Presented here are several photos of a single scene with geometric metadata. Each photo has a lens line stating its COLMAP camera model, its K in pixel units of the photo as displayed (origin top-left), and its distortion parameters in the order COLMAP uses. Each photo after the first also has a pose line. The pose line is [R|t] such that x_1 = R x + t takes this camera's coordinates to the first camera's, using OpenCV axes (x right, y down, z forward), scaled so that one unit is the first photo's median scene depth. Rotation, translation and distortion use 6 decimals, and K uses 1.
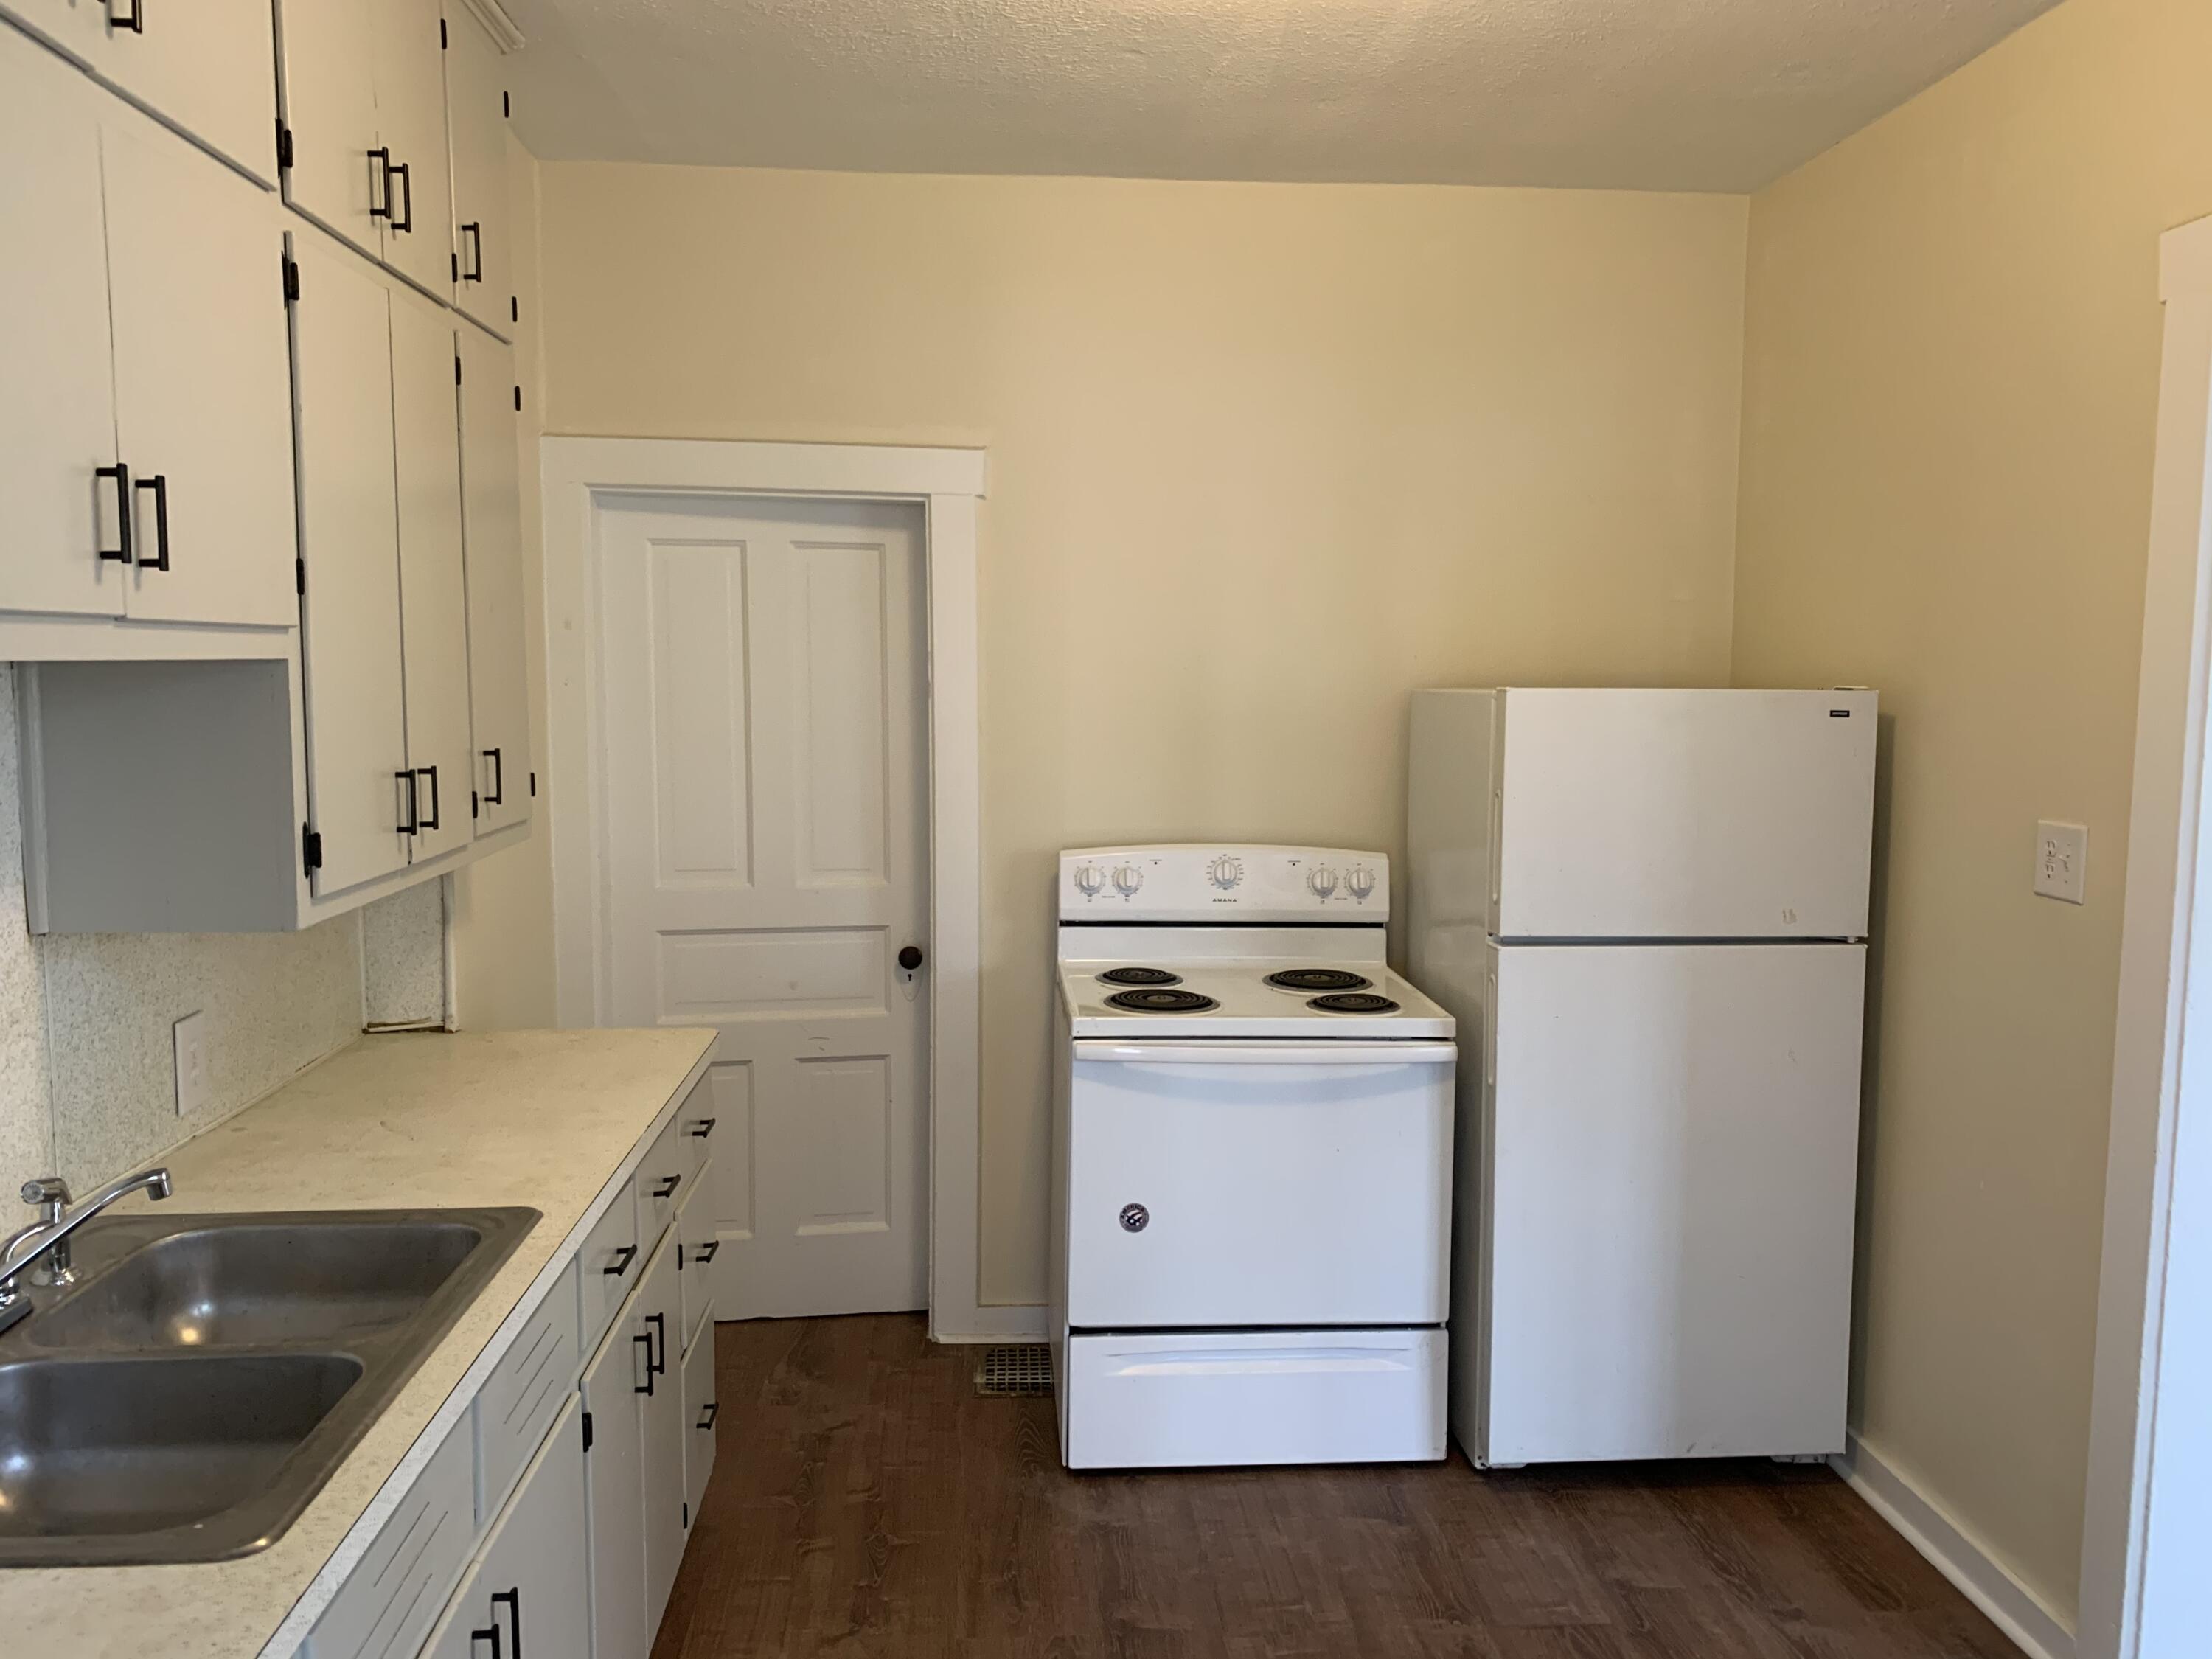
lens RADIAL K [[1661.9, 0, 1111.6], [0, 1661.9, 818.1], [0, 0, 1]] dist [0.053892, -0.079630]
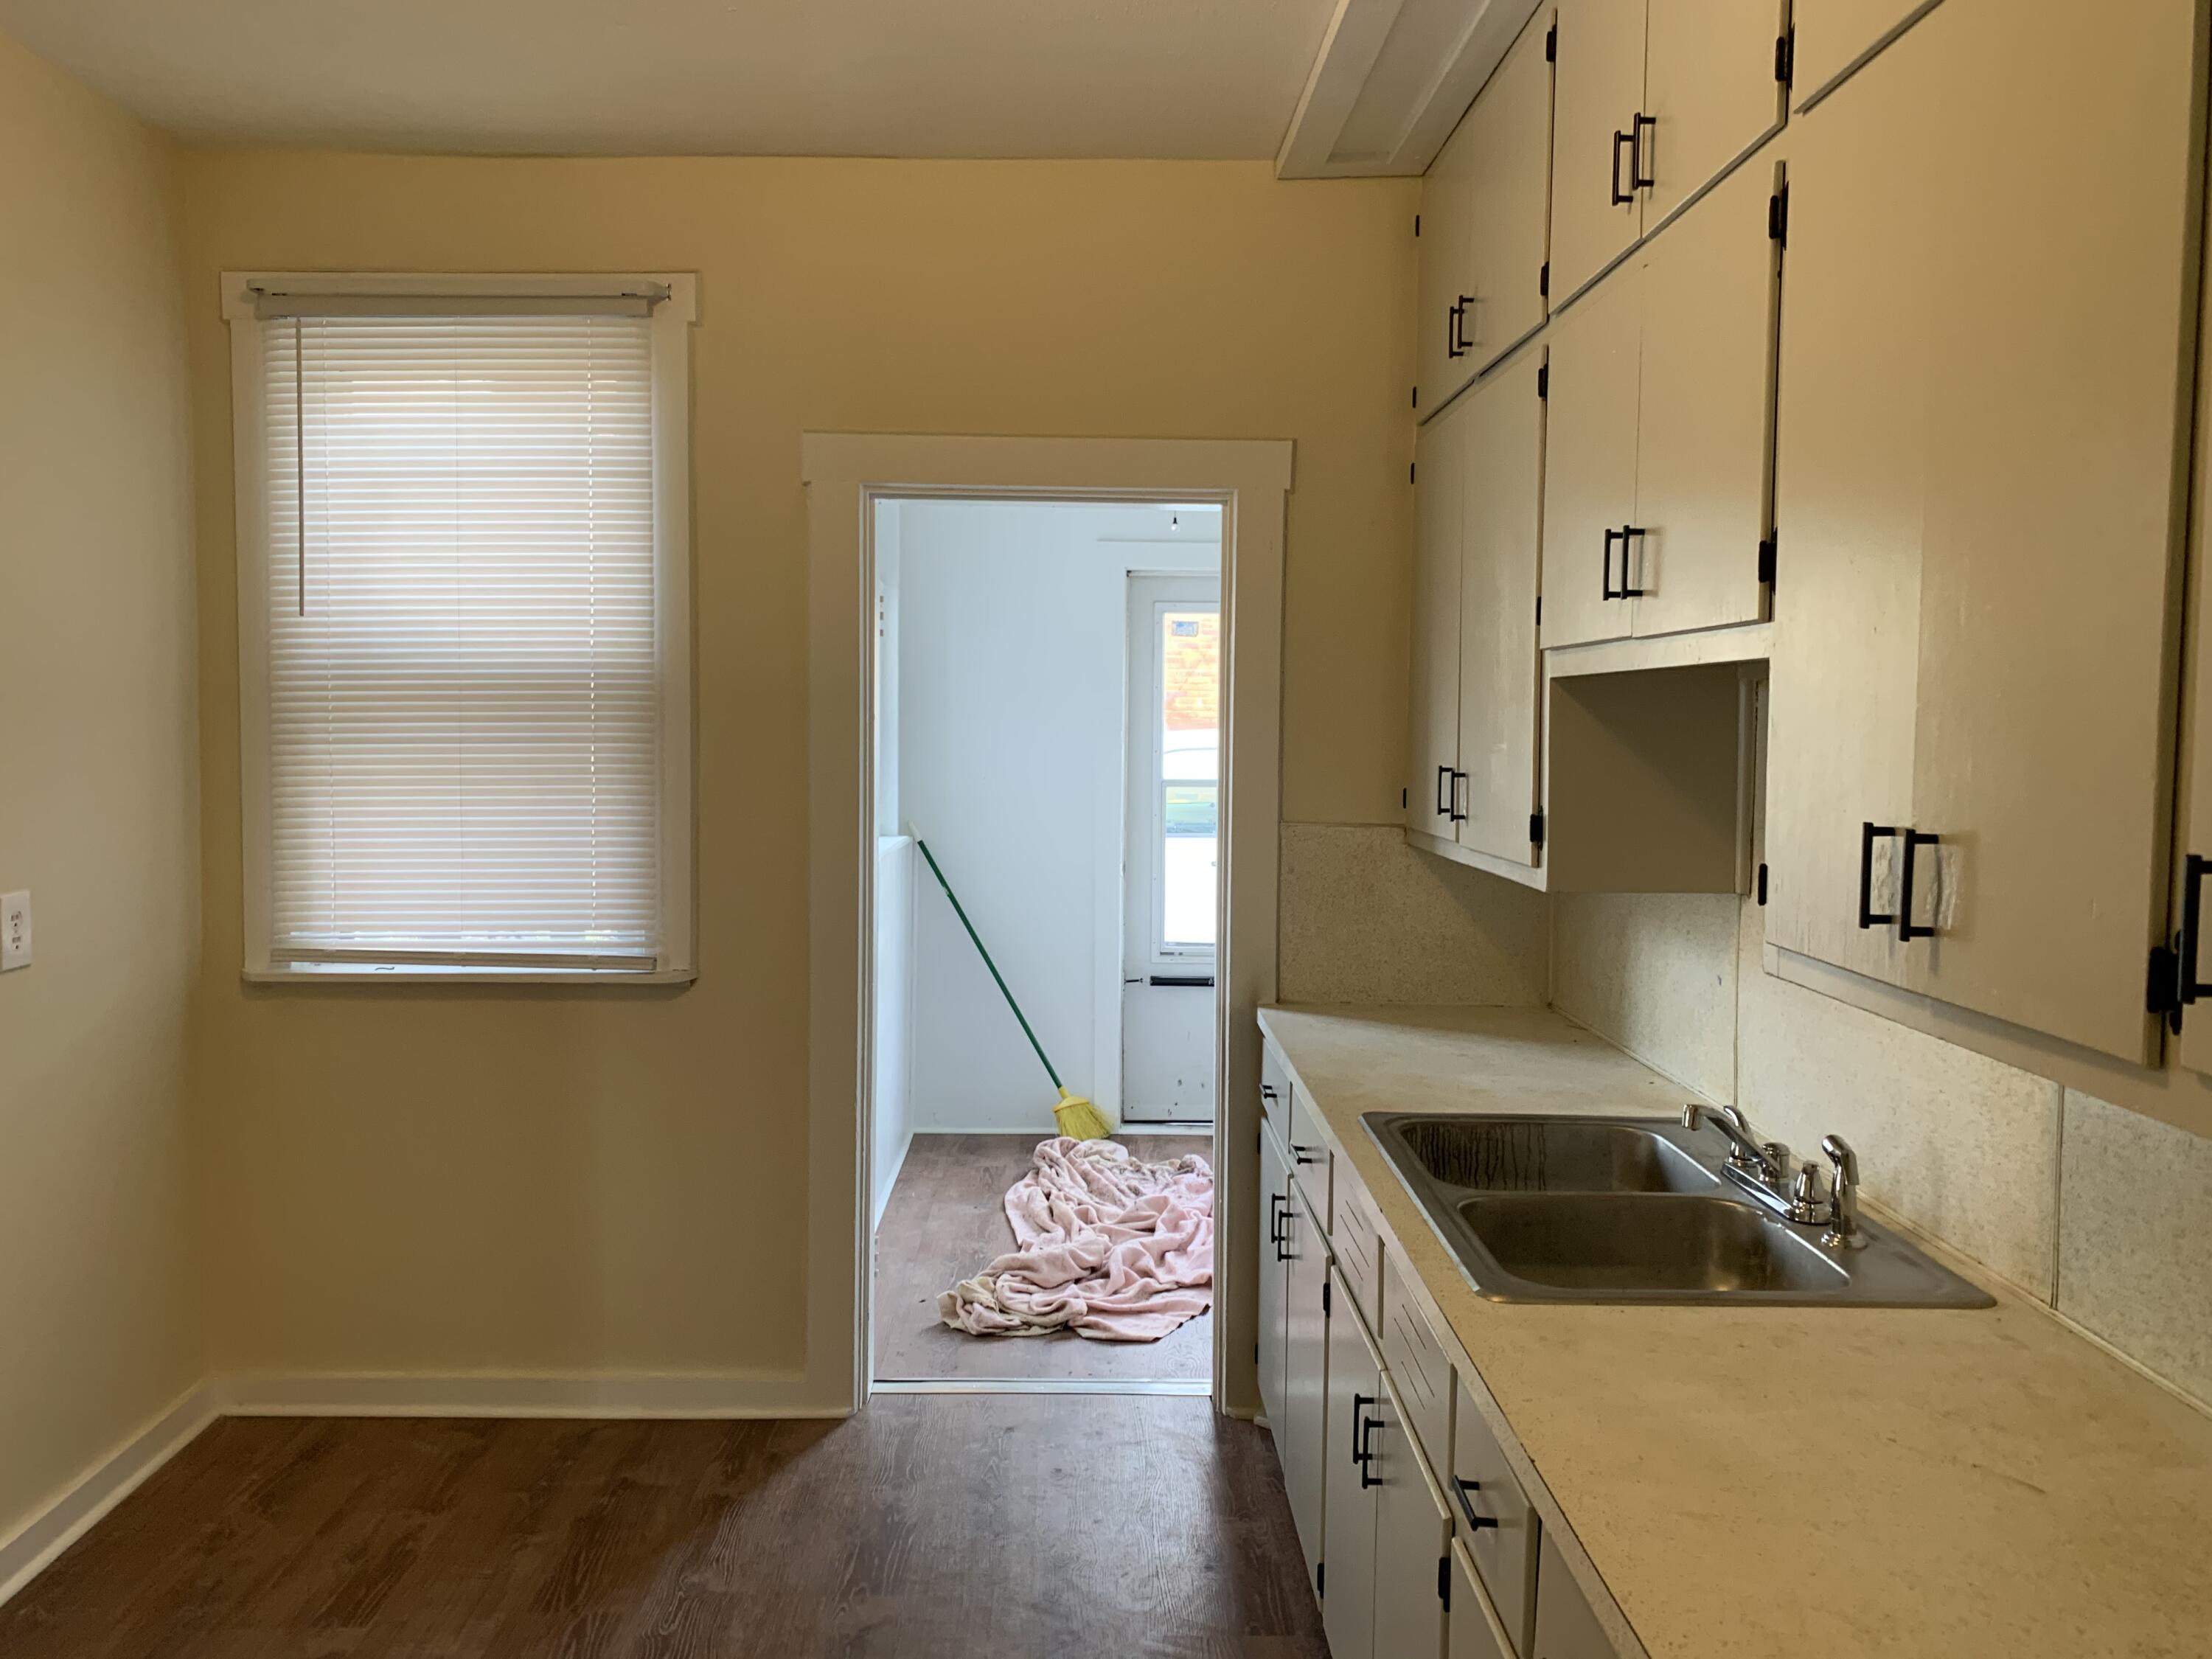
lens RADIAL K [[1703.1, 0, 1102.0], [0, 1703.1, 825.3], [0, 0, 1]] dist [0.010301, -0.001872]
pose [[-0.998368, -0.015187, 0.055049, -0.121063], [-0.006205, 0.987132, 0.159789, -0.091575], [-0.056767, 0.159186, -0.985615, 1.174122]]
